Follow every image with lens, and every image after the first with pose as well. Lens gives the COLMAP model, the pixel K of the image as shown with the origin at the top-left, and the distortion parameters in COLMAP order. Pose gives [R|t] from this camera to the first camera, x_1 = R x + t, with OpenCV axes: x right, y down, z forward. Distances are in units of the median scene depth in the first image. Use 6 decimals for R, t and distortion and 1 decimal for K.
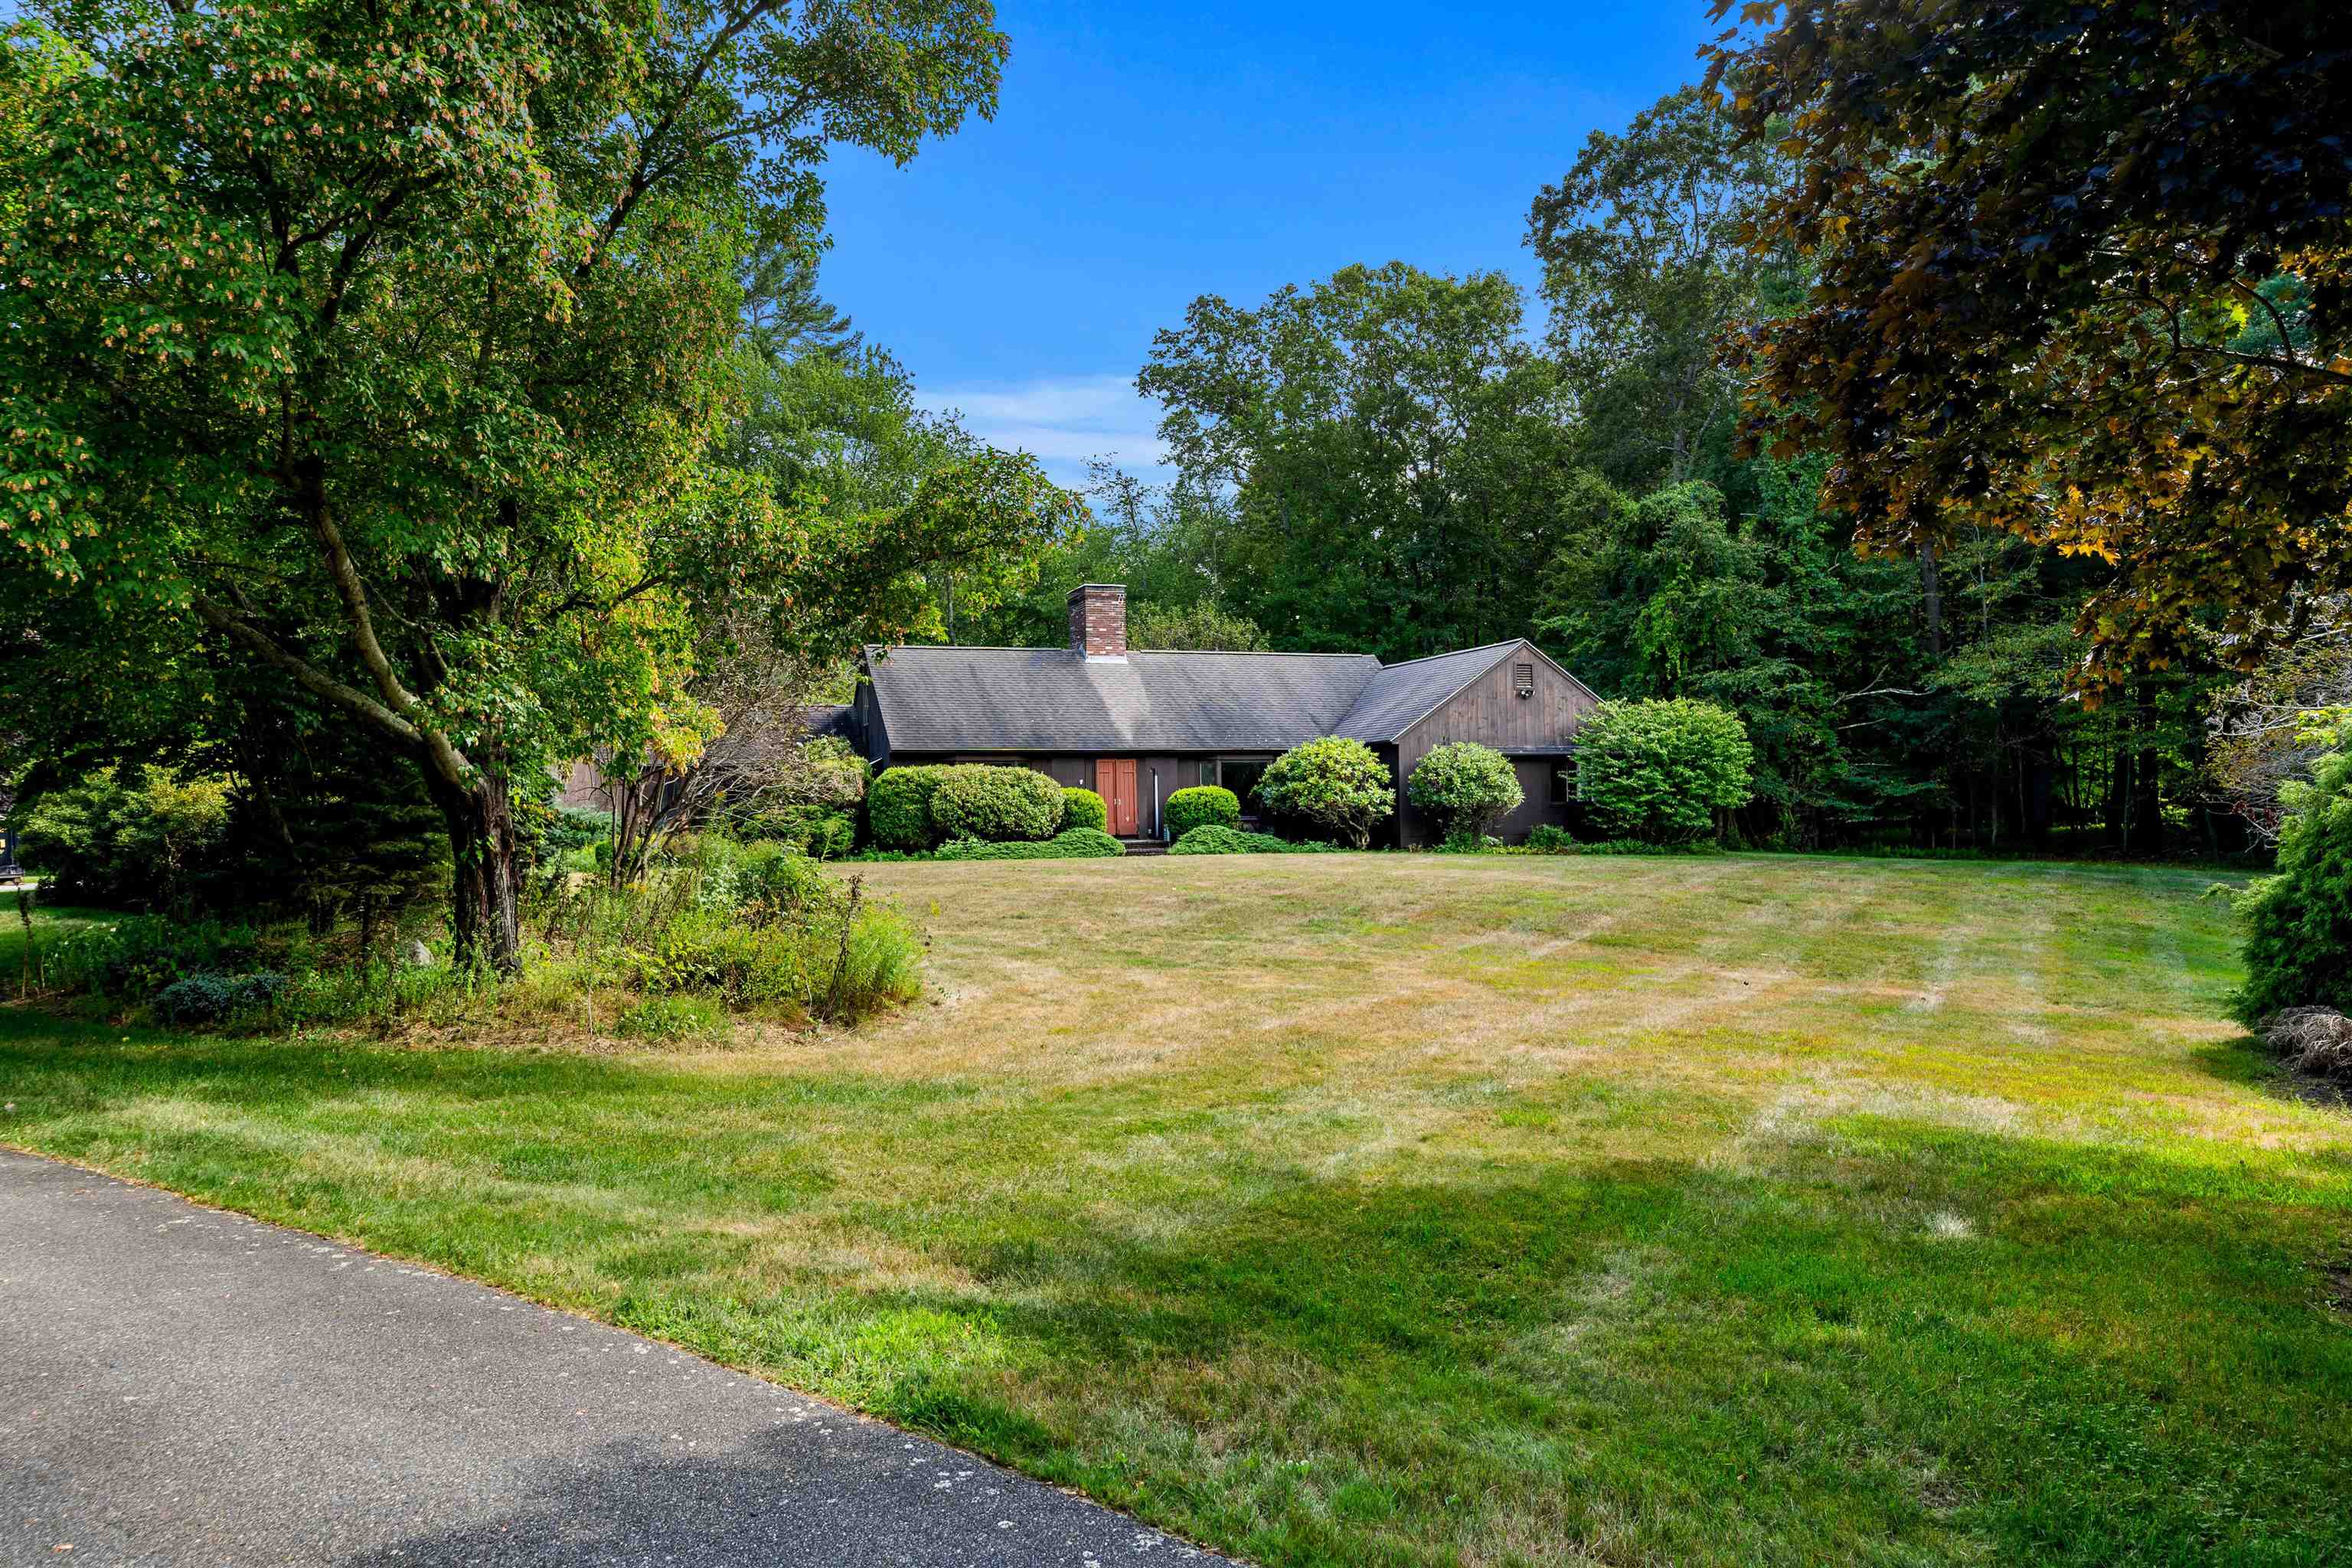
lens RADIAL K [[1624.9, 0, 1176.0], [0, 1624.9, 784.0], [0, 0, 1]] dist [0.000596, 0.000128]
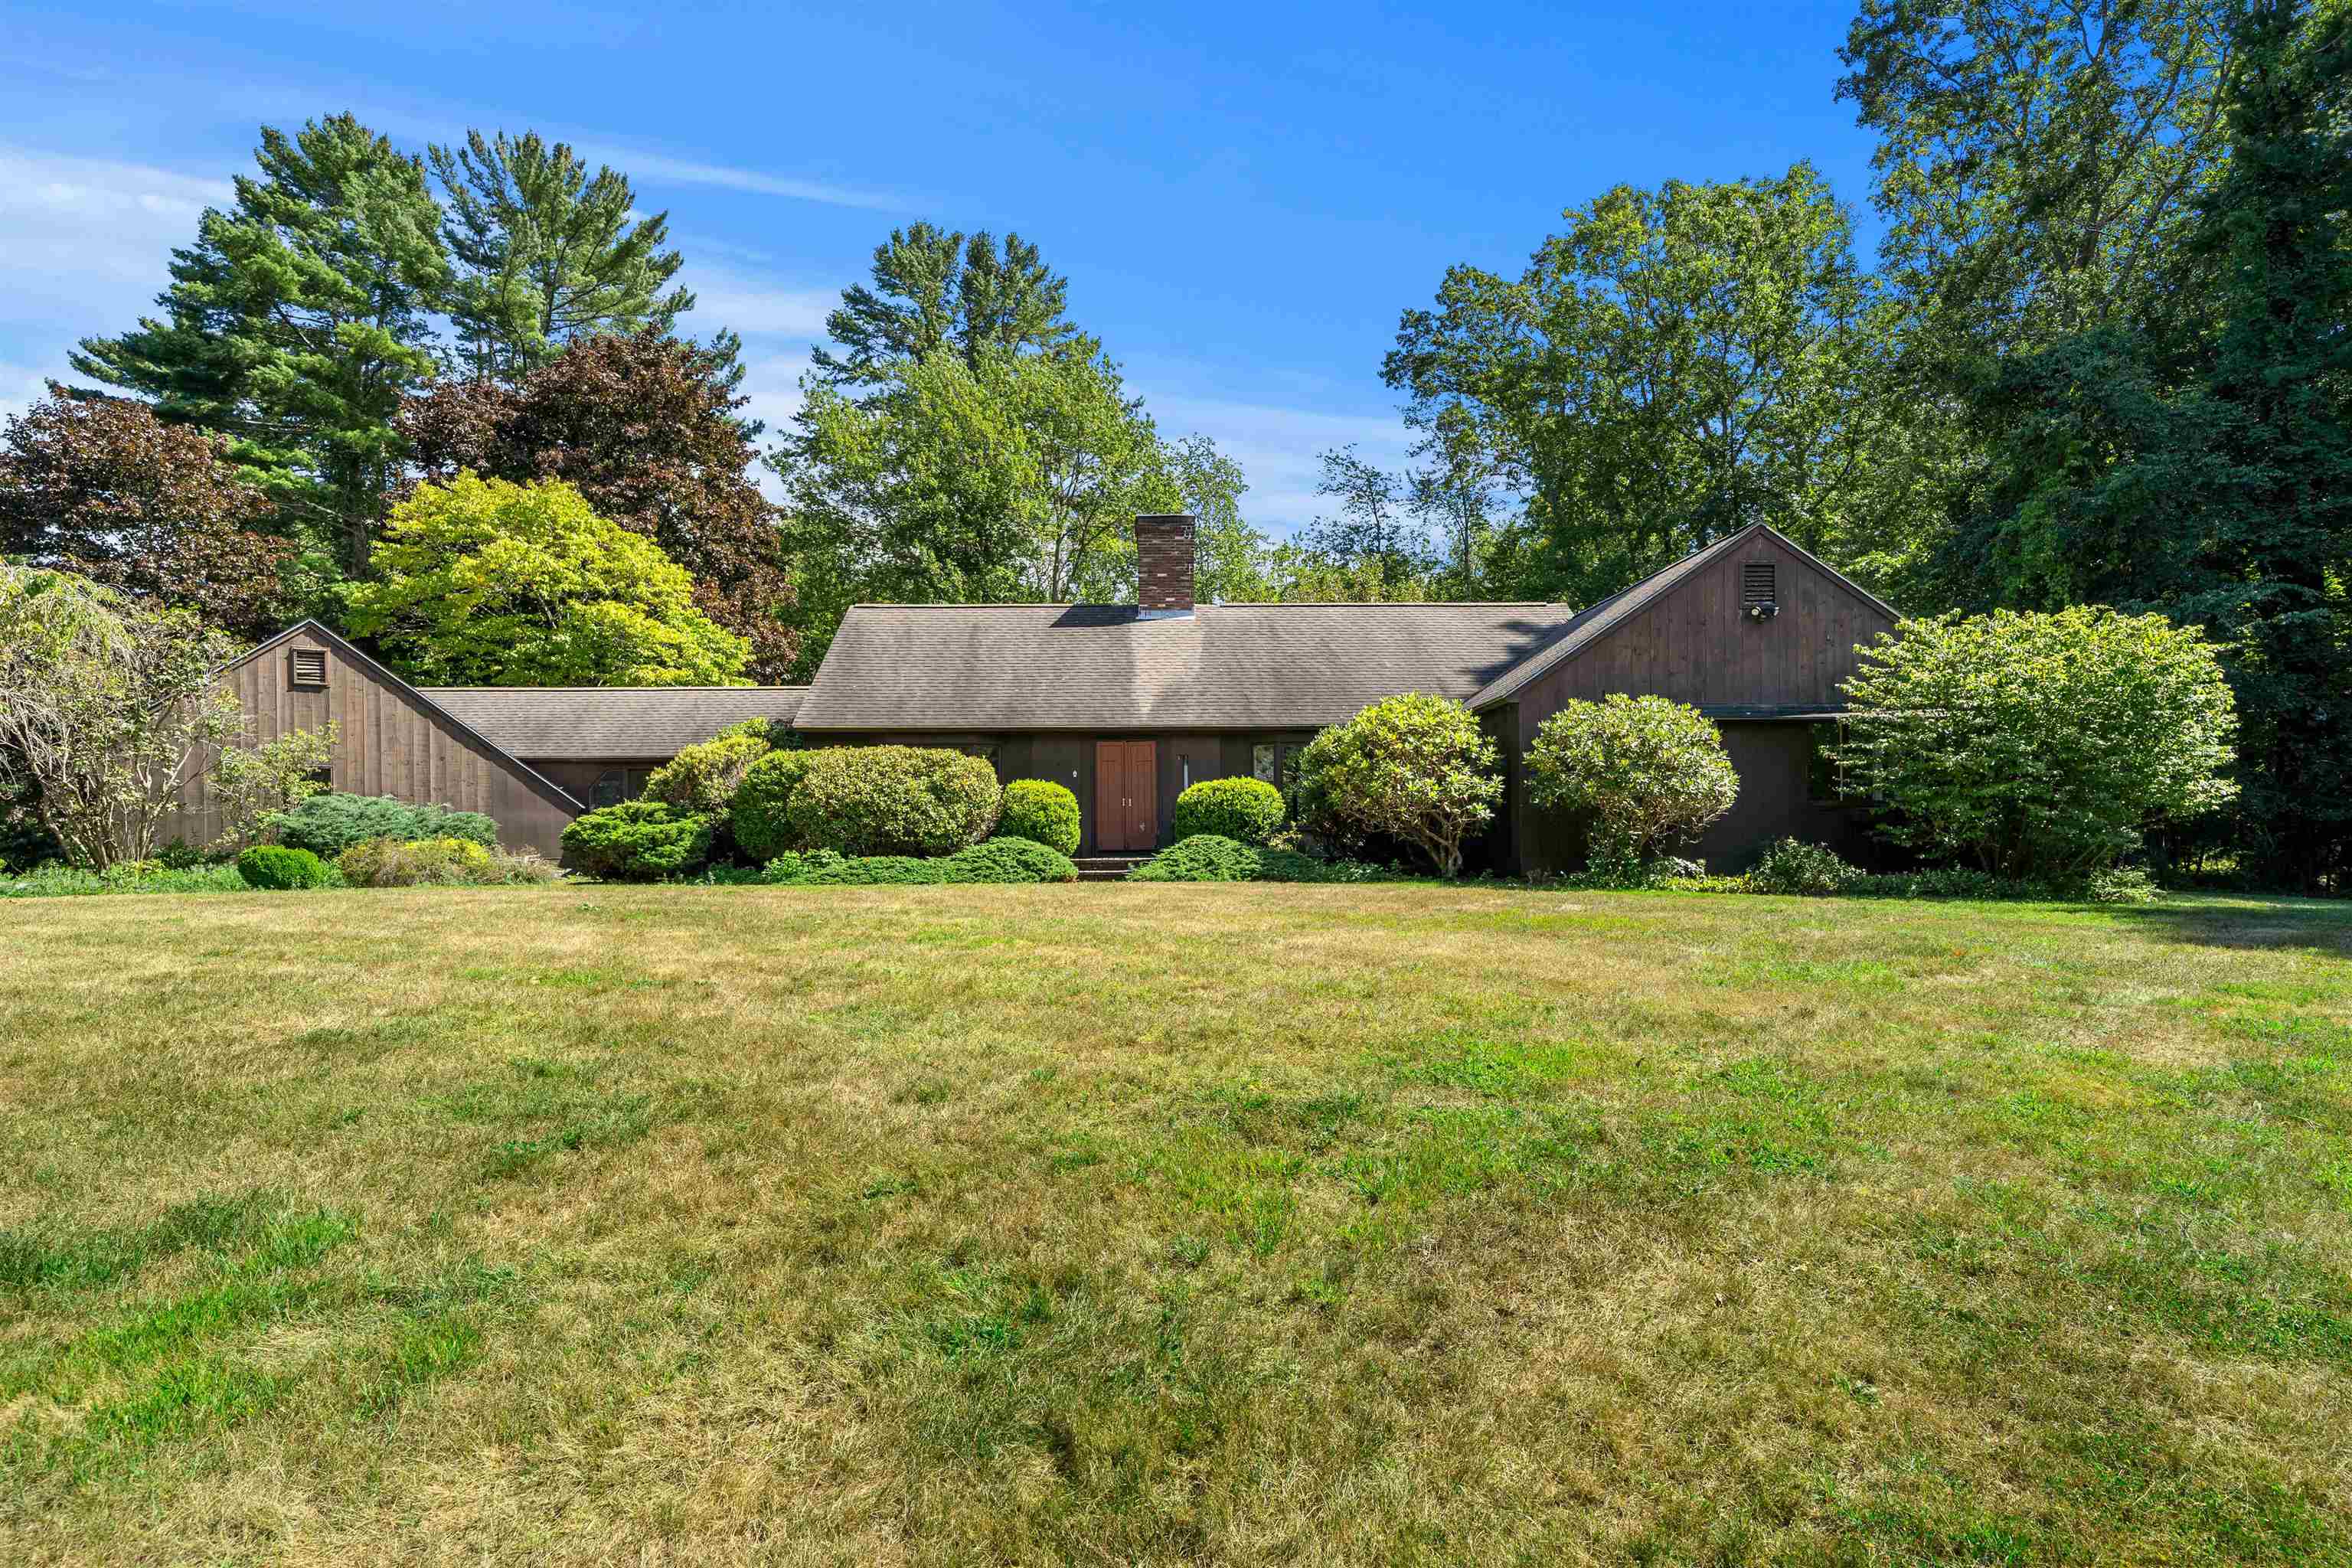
lens RADIAL K [[1224.5, 0, 1176.2], [0, 1224.5, 846.2], [0, 0, 1]] dist [-0.001021, -0.001047]
pose [[0.948858, 0.010797, -0.315518, 0.161288], [-0.003295, 0.999699, 0.024299, 0.017729], [0.315685, -0.022017, 0.948608, 0.535207]]
